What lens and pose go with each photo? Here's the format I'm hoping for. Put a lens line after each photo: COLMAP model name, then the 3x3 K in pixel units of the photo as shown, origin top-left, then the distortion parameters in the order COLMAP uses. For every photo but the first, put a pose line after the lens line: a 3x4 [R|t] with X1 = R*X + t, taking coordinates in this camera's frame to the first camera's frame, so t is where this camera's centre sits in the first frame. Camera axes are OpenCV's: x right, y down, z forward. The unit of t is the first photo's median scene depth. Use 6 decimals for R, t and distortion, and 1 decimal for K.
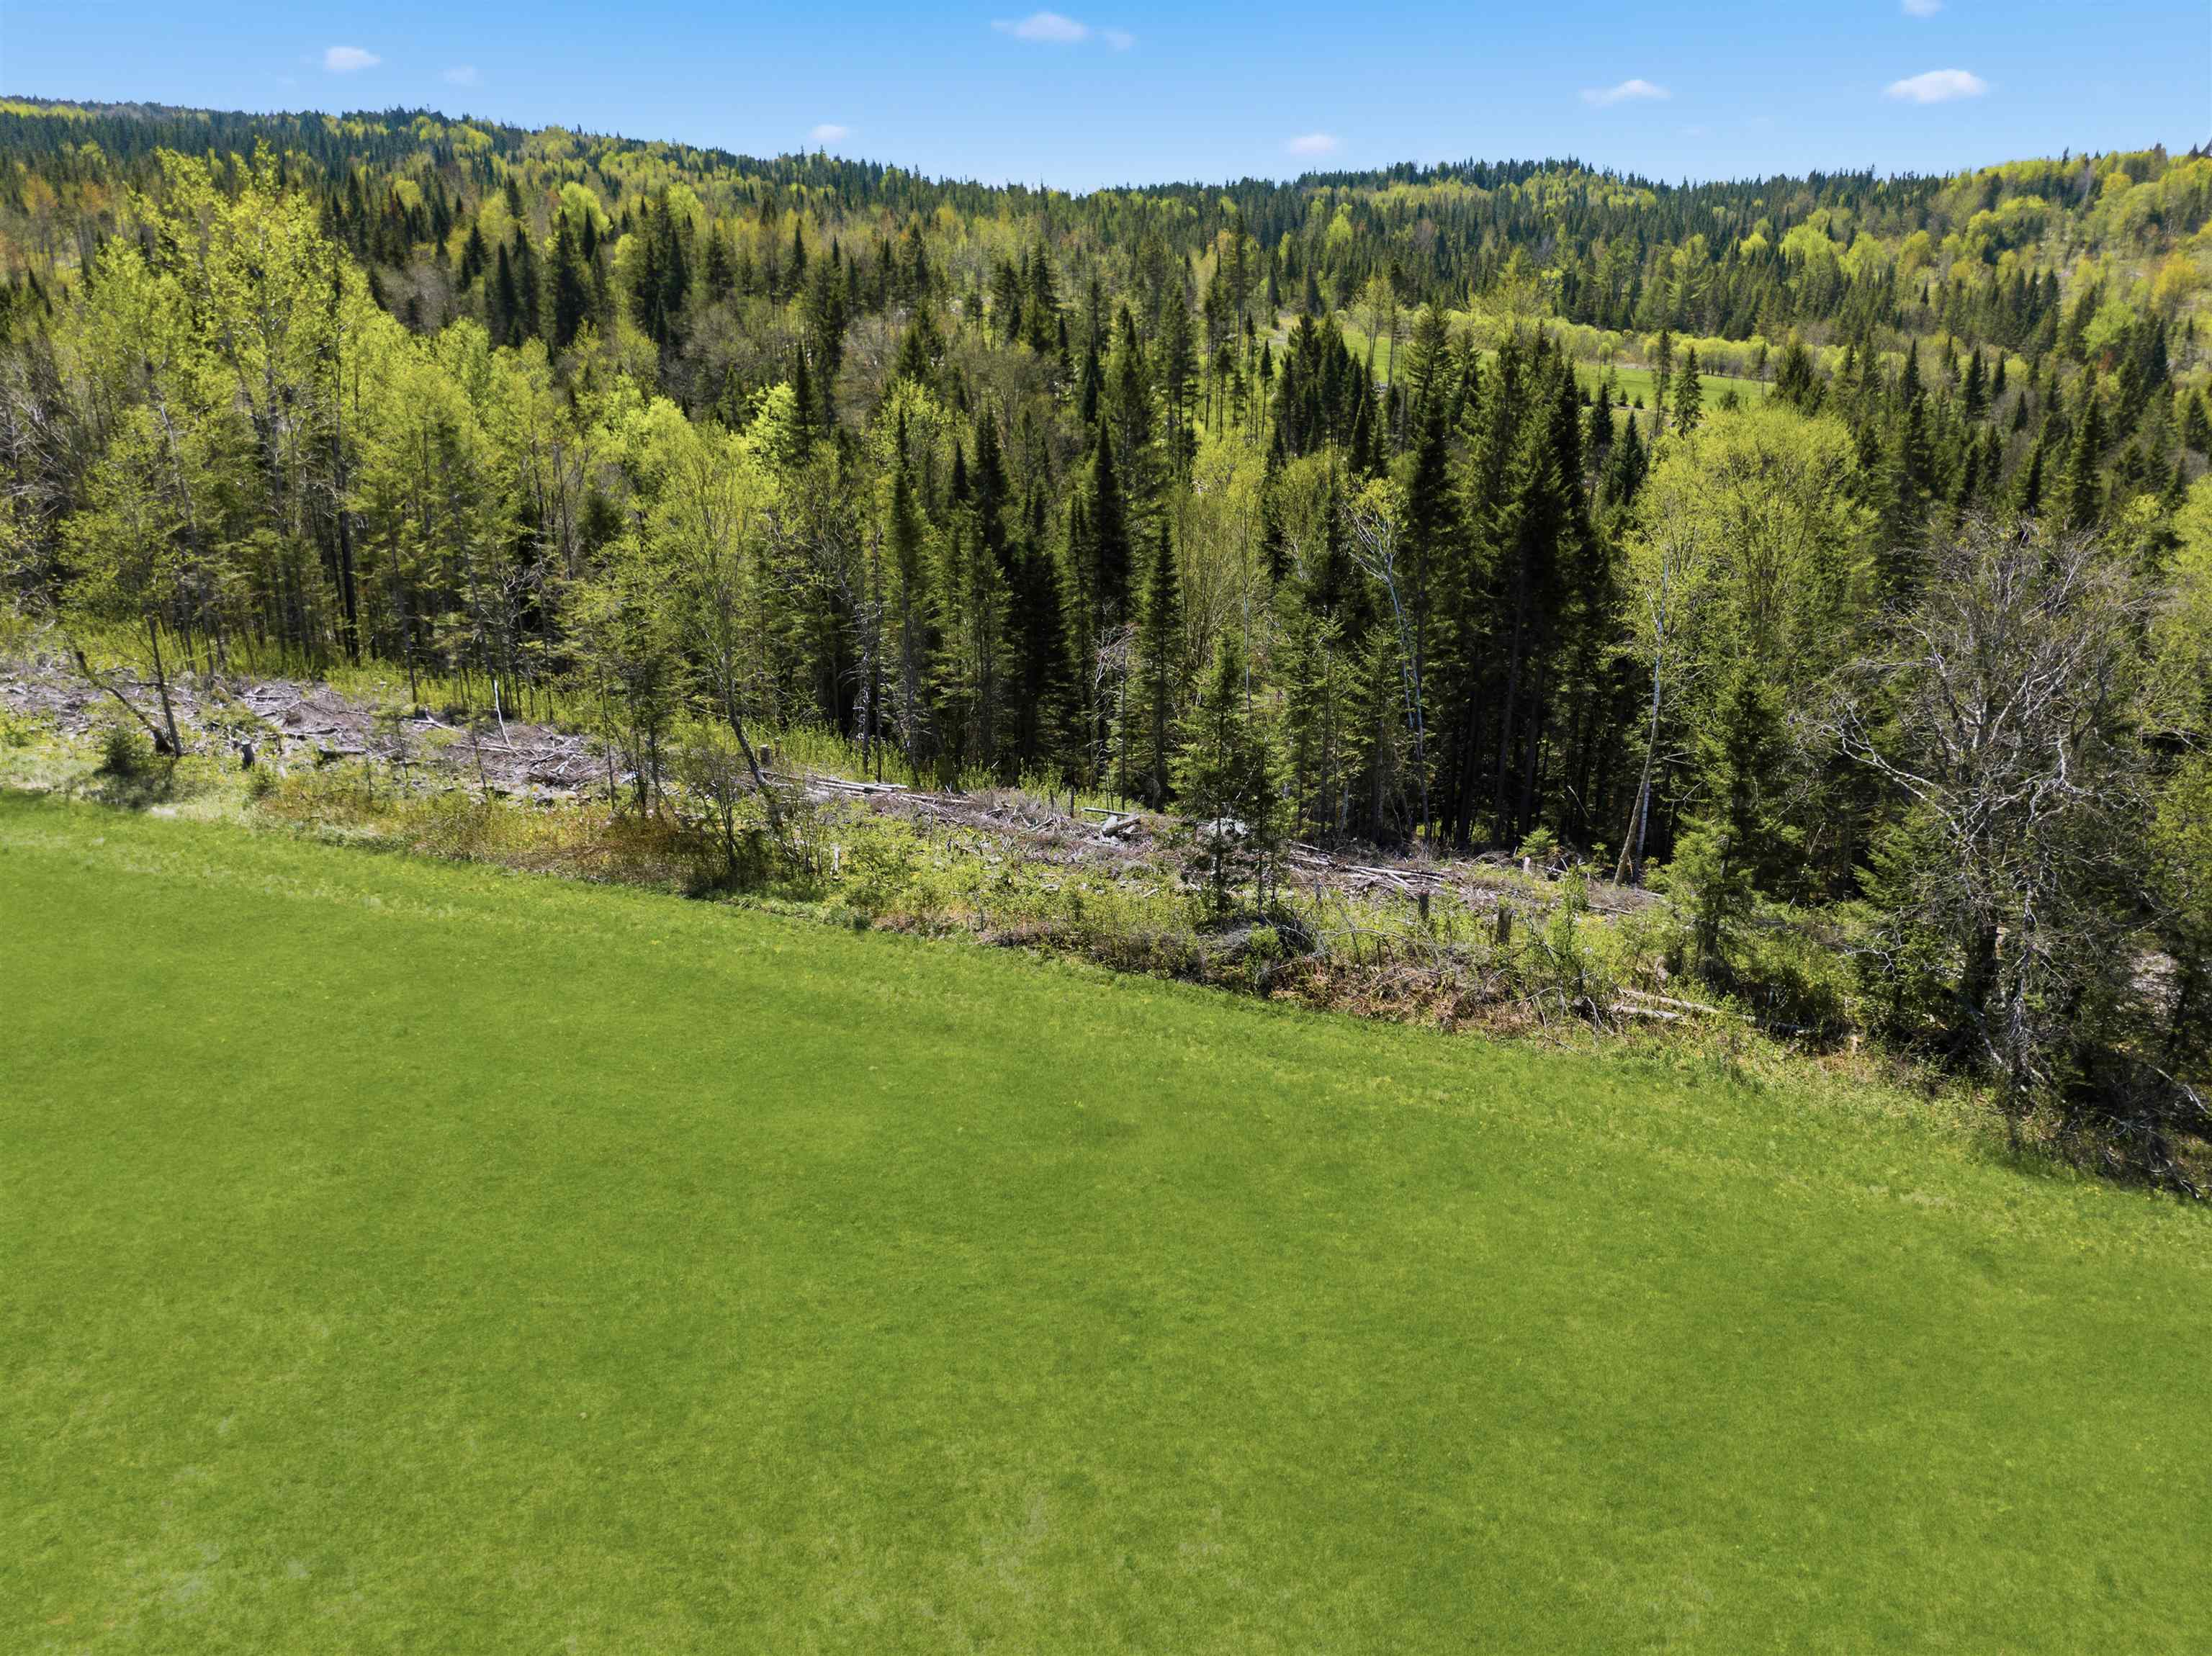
lens RADIAL K [[1566.7, 0, 1108.1], [0, 1566.7, 828.7], [0, 0, 1]] dist [-0.065345, 0.038677]
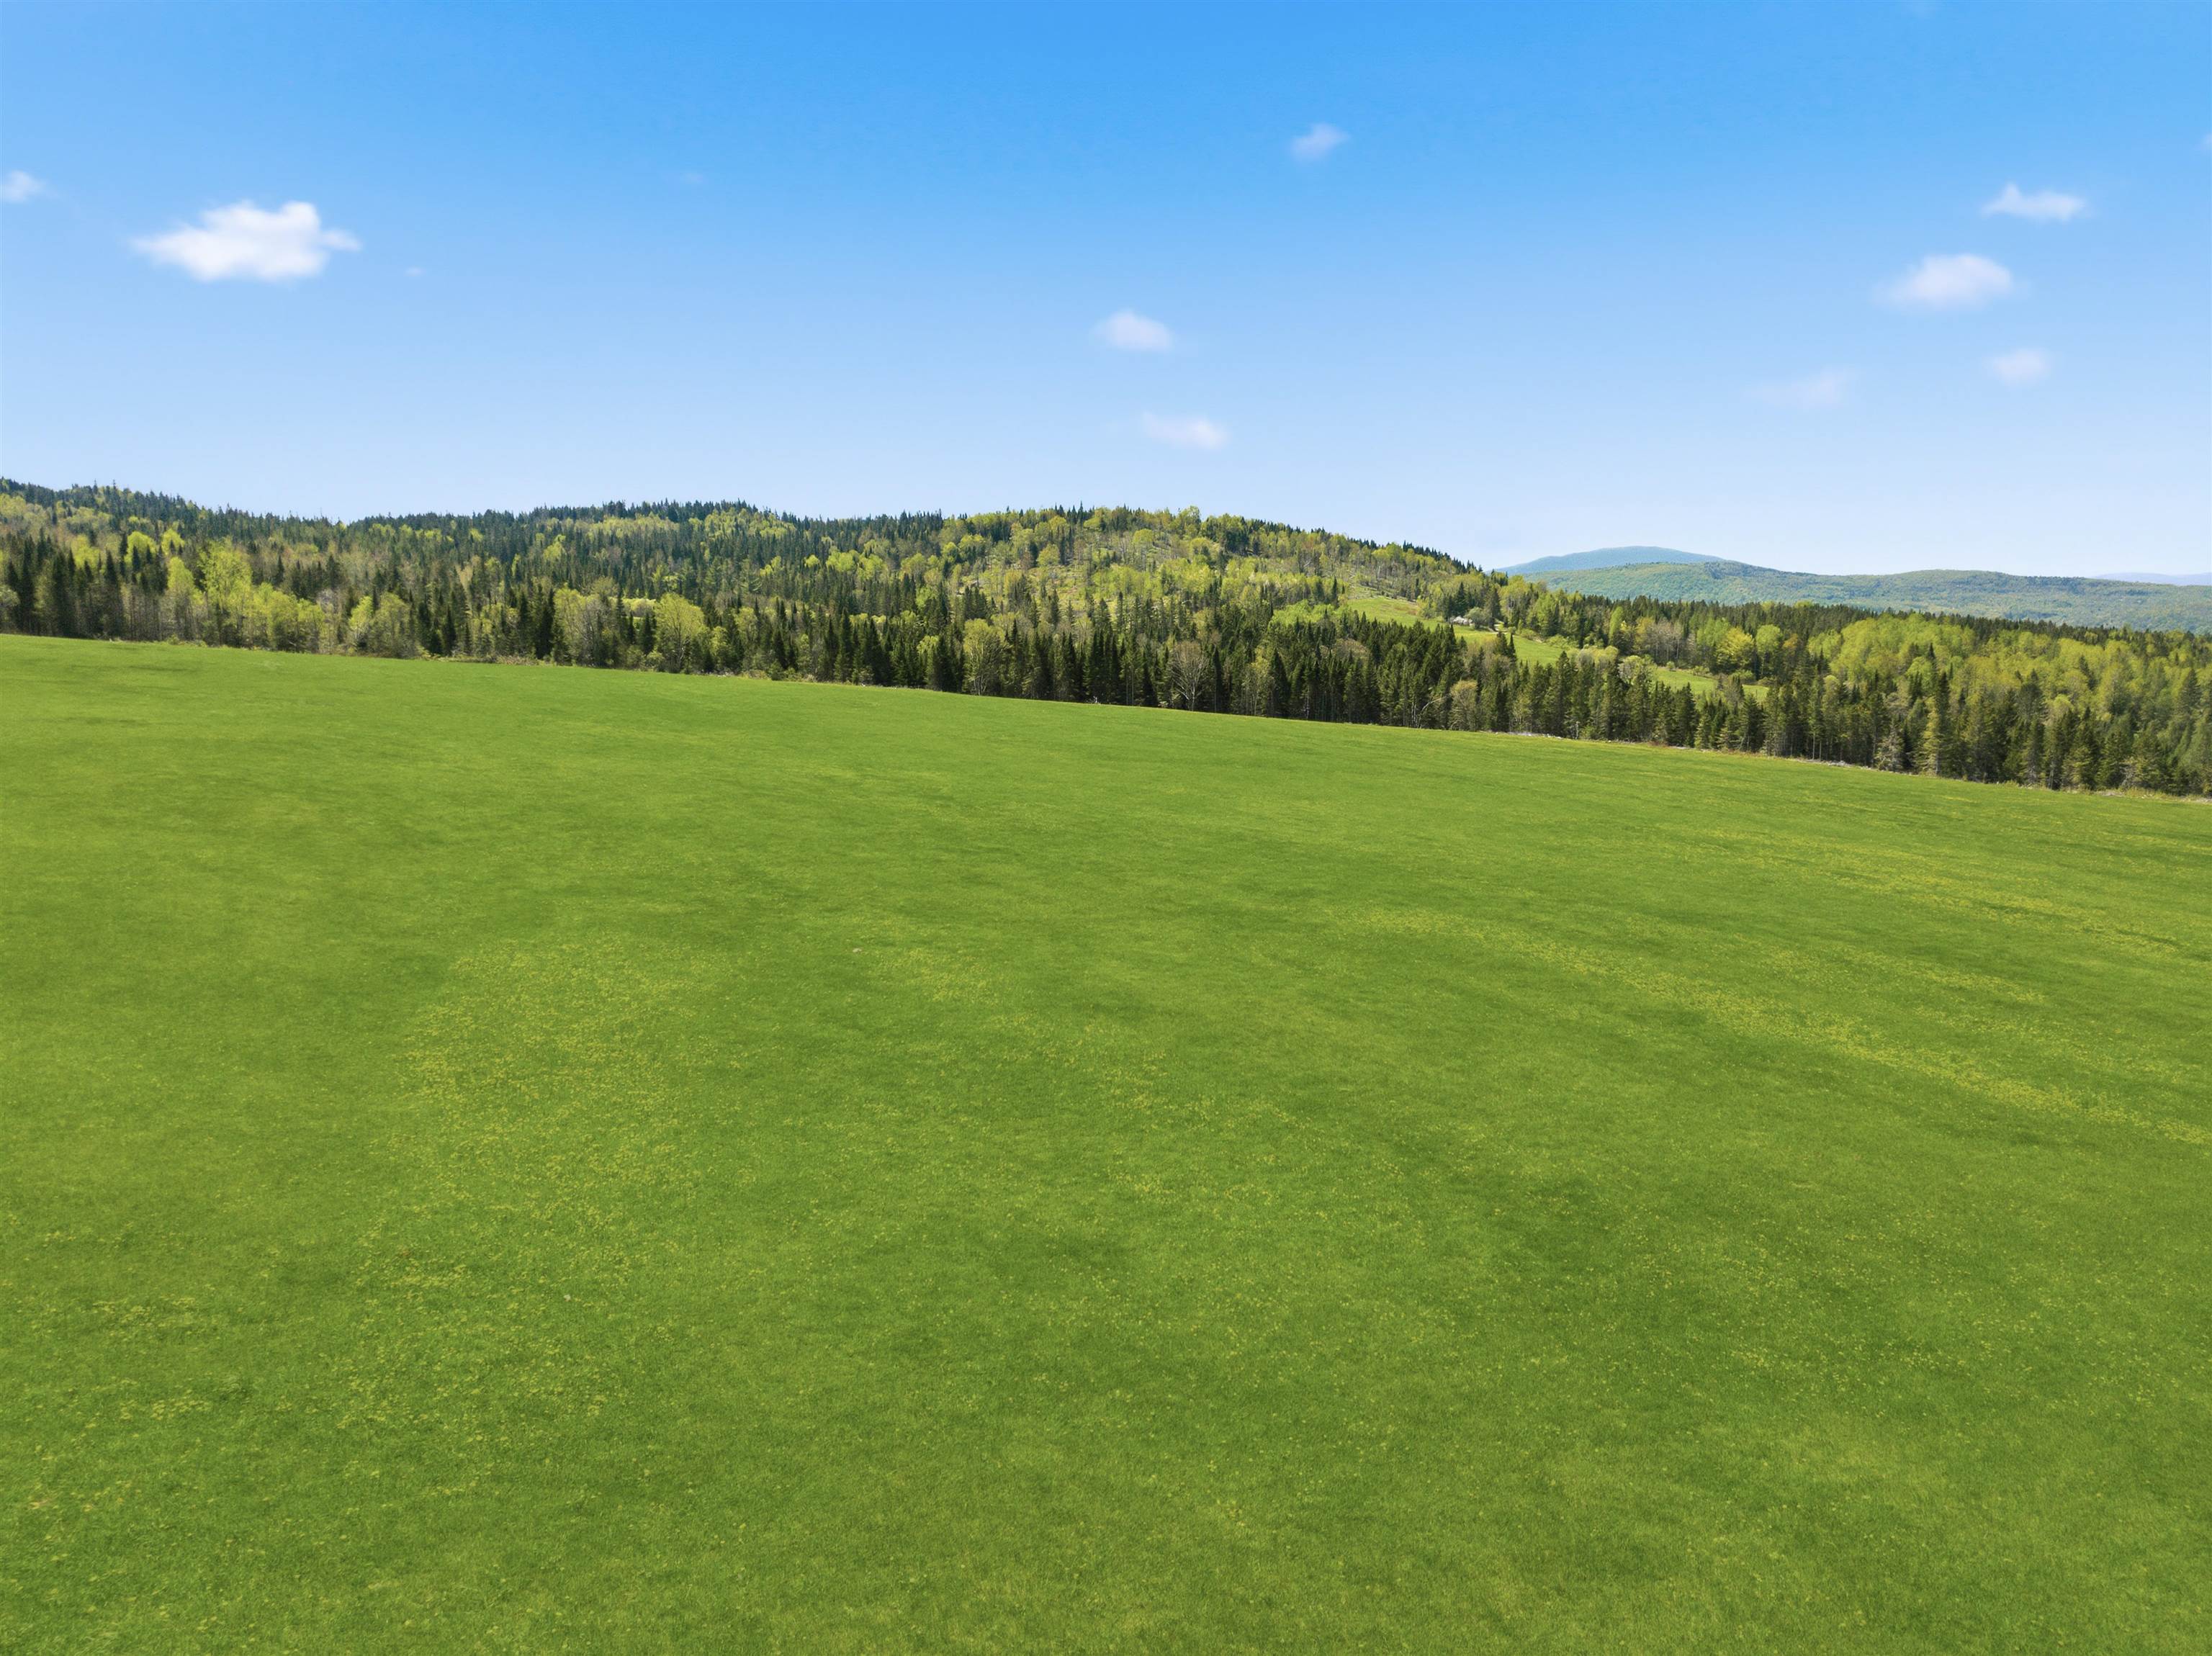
lens RADIAL K [[1566.7, 0, 1121.4], [0, 1566.7, 815.6], [0, 0, 1]] dist [-0.065345, 0.038677]
pose [[0.895505, -0.058526, 0.441187, -0.026471], [0.144206, 0.975992, -0.163232, 0.129130], [-0.421042, 0.209797, 0.882445, -0.347546]]
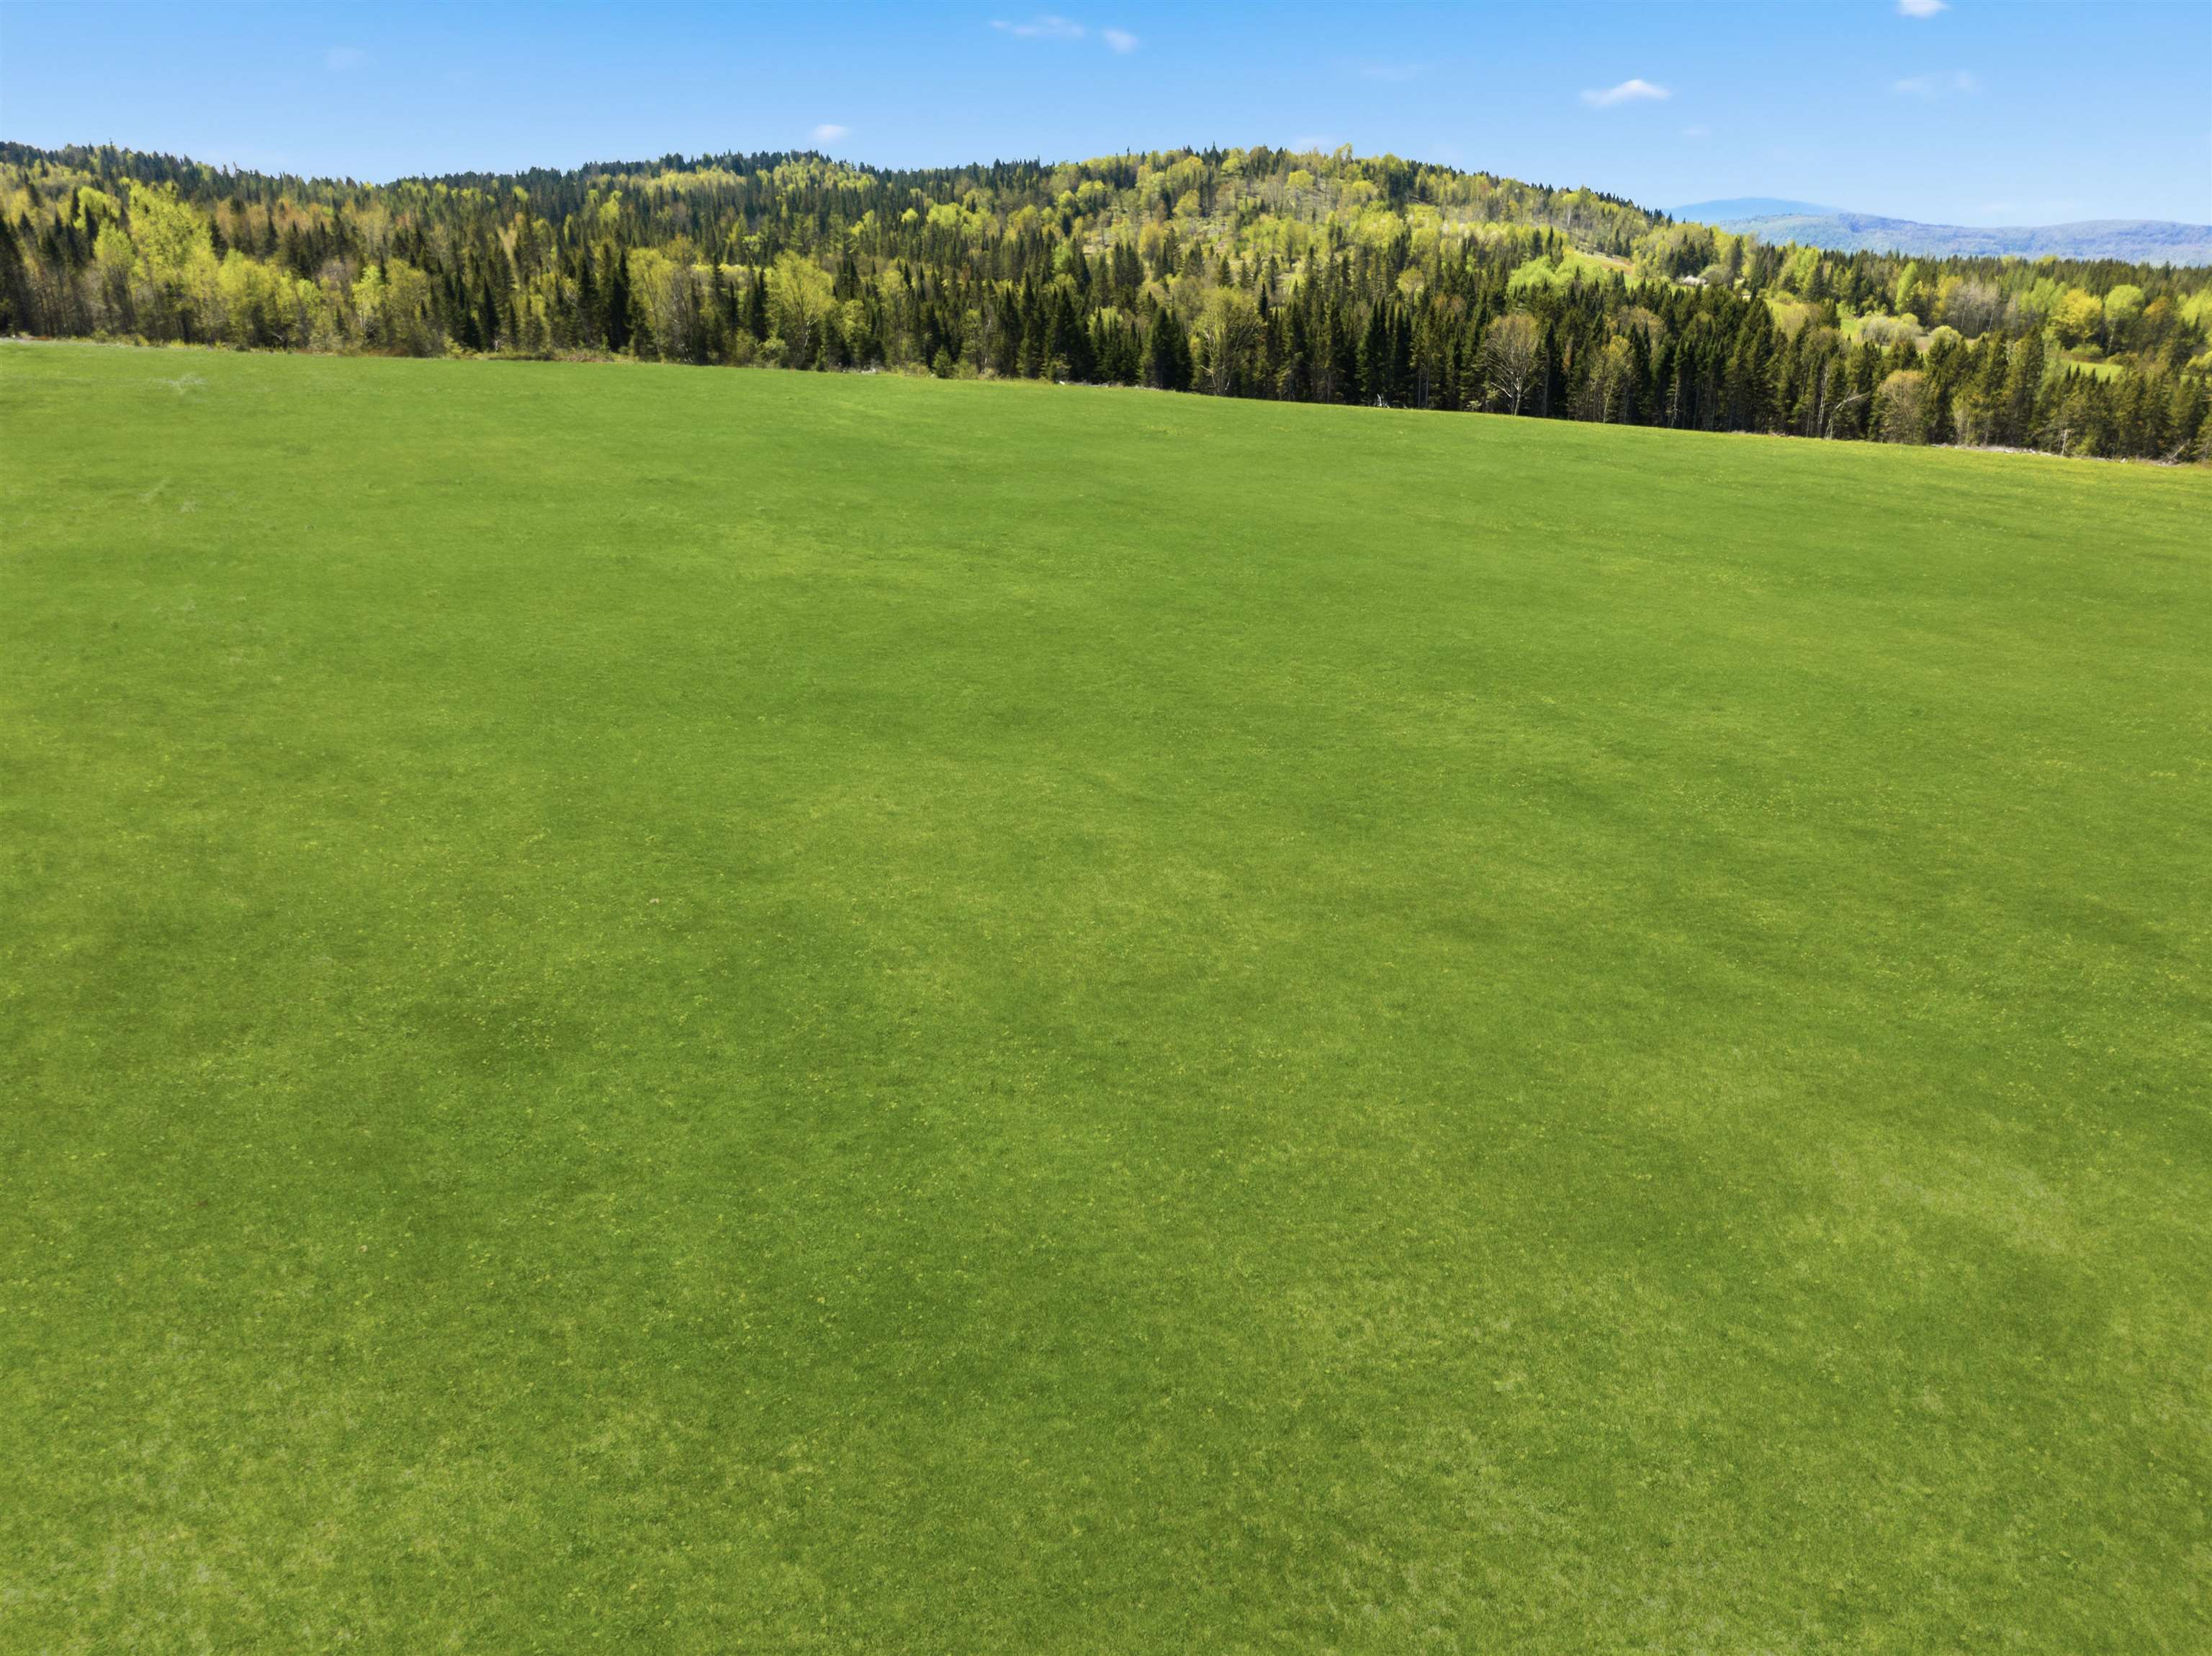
lens RADIAL K [[1566.7, 0, 1099.7], [0, 1566.7, 821.3], [0, 0, 1]] dist [-0.065345, 0.038677]
pose [[0.918915, -0.143871, 0.367283, -0.016555], [0.141249, 0.989384, 0.034165, 0.090030], [-0.368300, 0.020484, 0.929481, -0.232597]]
